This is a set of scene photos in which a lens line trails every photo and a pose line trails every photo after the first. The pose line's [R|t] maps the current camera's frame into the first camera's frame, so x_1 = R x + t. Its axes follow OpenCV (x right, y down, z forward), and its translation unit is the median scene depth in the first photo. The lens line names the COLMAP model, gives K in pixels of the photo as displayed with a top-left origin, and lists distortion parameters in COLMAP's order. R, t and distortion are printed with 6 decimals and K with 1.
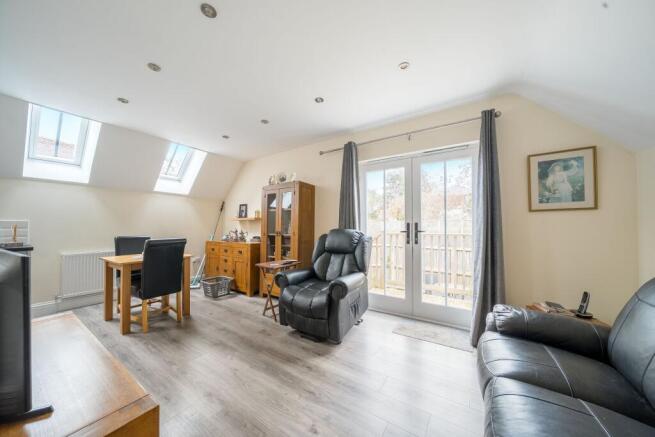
lens RADIAL K [[223.1, 0, 326.1], [0, 223.1, 224.3], [0, 0, 1]] dist [0.000062, 0.000005]
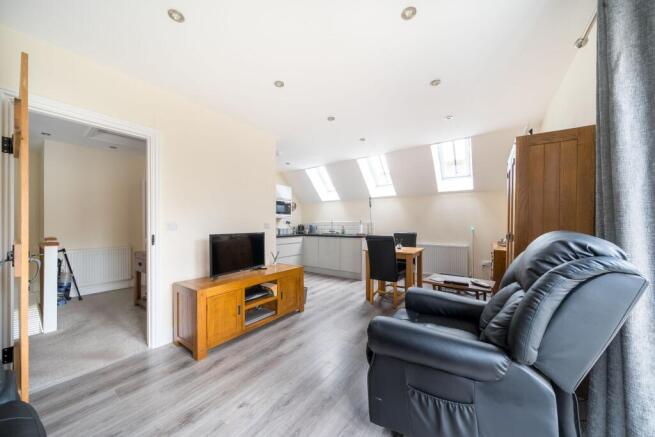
lens RADIAL K [[223.1, 0, 326.1], [0, 223.1, 224.3], [0, 0, 1]] dist [0.000062, 0.000005]
pose [[-0.032694, -0.002537, -0.999462, 0.572954], [0.012728, 0.999915, -0.002955, 0.004705], [0.999384, -0.012818, -0.032659, 0.789768]]
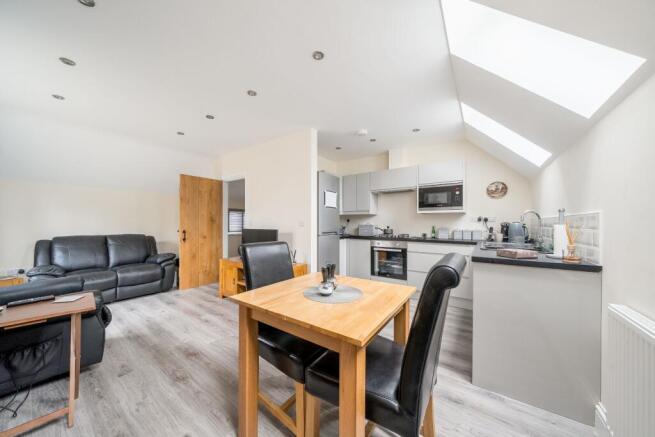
lens RADIAL K [[223.1, 0, 326.1], [0, 223.1, 224.3], [0, 0, 1]] dist [0.000062, 0.000005]
pose [[-0.999506, -0.000785, 0.031407, -0.977730], [-0.001087, 0.999953, -0.009604, 0.018706], [-0.031398, -0.009633, -0.999461, 1.756520]]
